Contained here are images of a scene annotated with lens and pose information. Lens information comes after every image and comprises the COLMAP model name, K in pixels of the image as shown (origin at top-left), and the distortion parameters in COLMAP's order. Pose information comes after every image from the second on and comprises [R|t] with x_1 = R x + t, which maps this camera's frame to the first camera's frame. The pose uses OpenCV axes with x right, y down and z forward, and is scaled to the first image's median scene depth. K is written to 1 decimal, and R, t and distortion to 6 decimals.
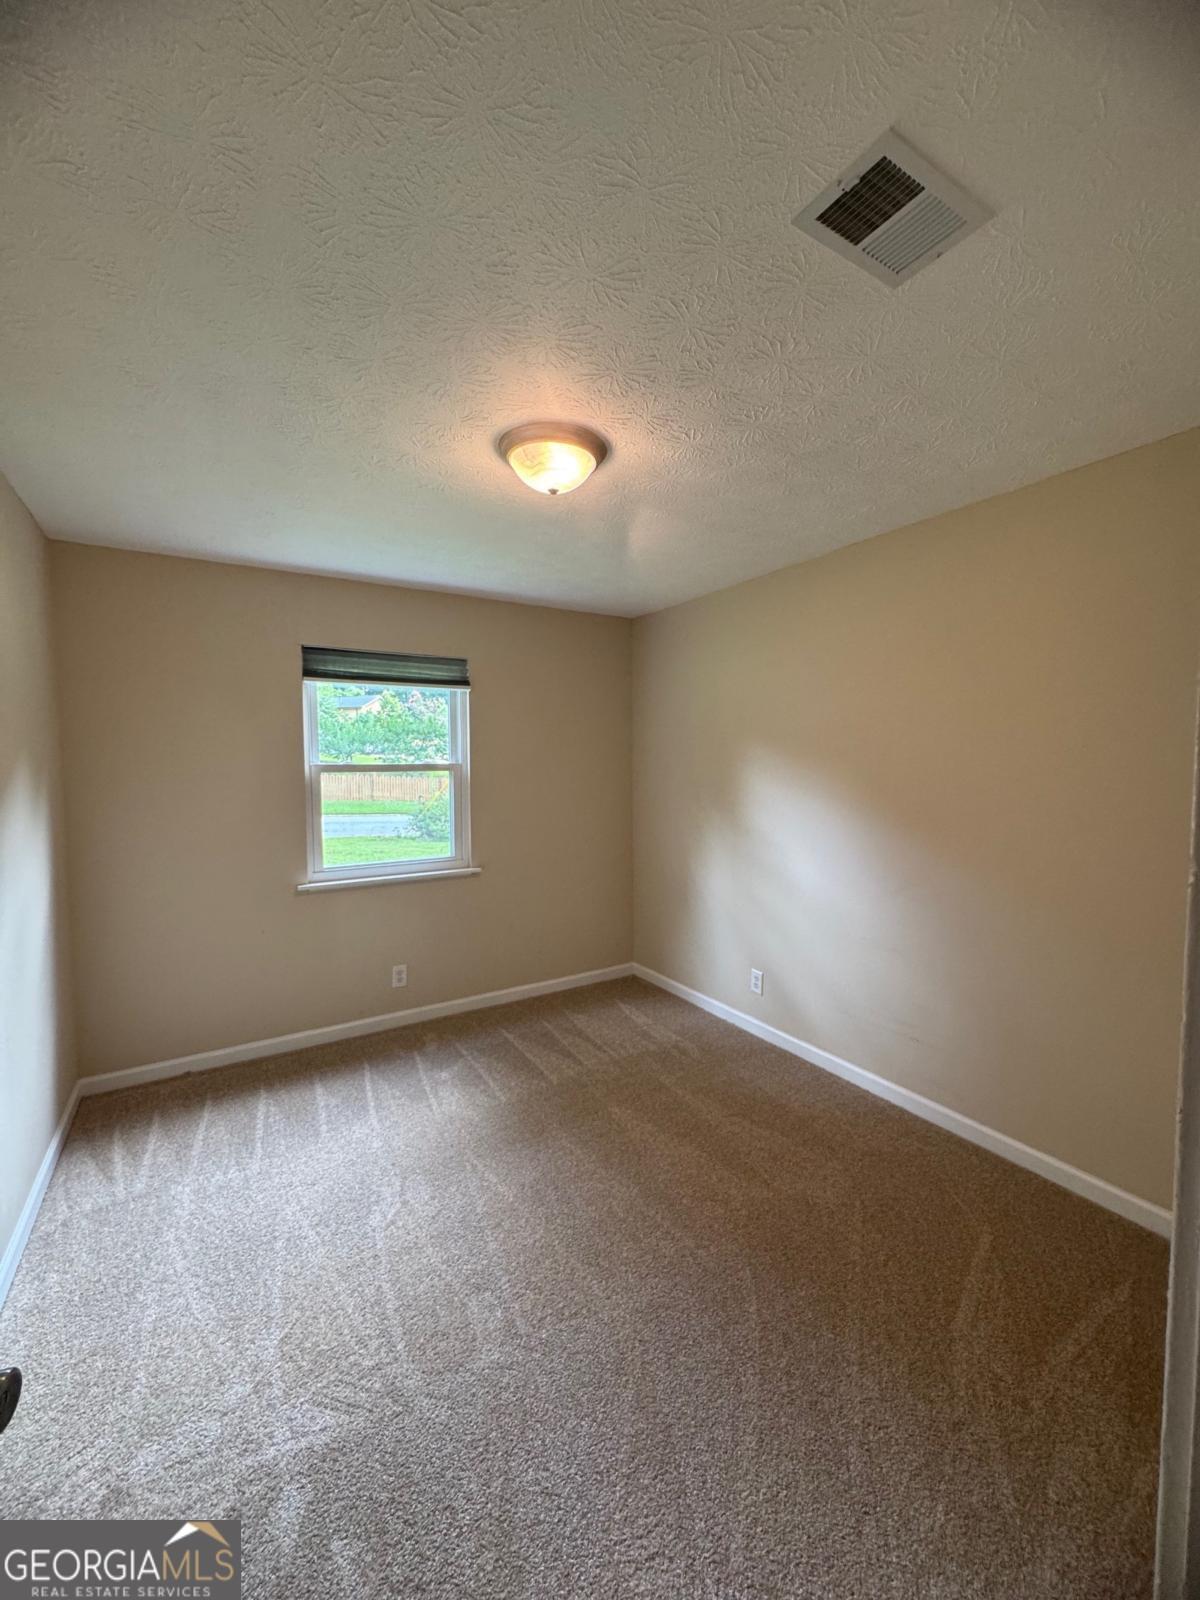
lens RADIAL K [[634.3, 0, 600.0], [0, 634.3, 800.0], [0, 0, 1]] dist [0.000492, 0.000027]
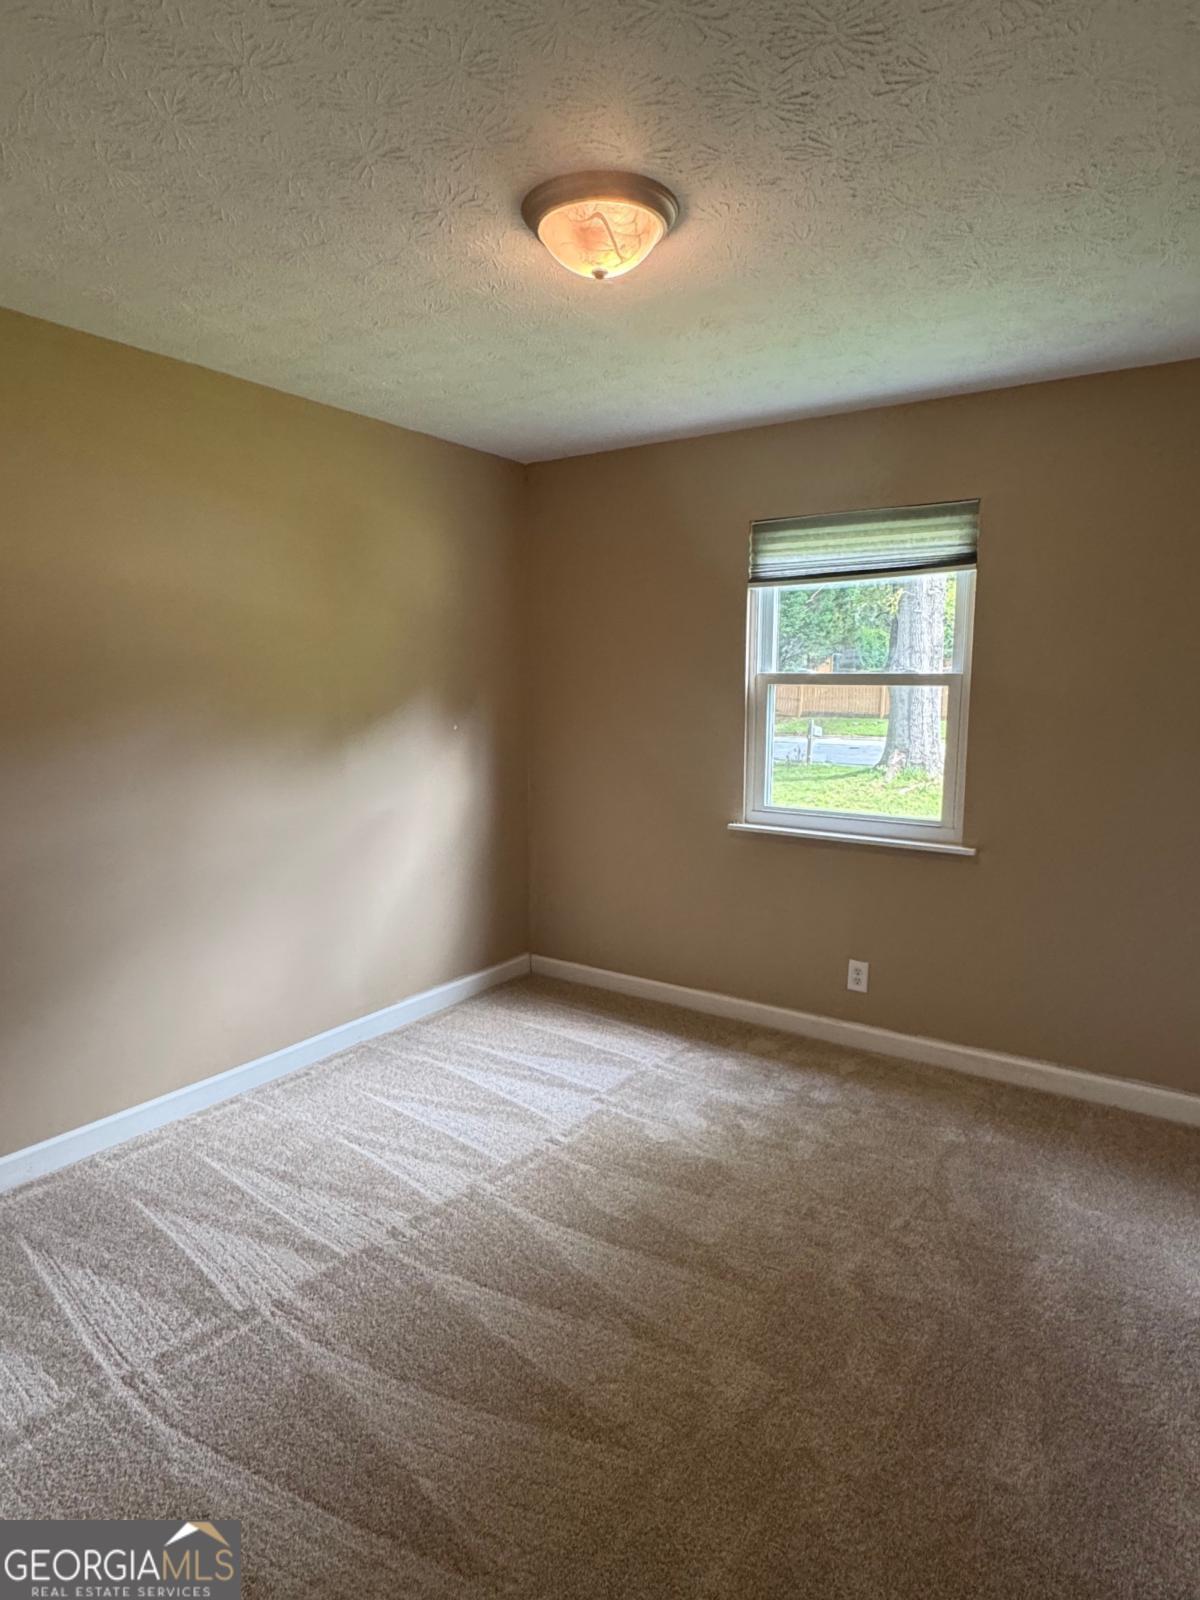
lens RADIAL K [[918.2, 0, 600.0], [0, 918.2, 800.0], [0, 0, 1]] dist [0.001591, 0.000202]
pose [[0.396124, 0.130266, -0.908910, 0.506014], [-0.062219, 0.991418, 0.114975, -0.018165], [0.916087, 0.011007, 0.400829, 0.345689]]
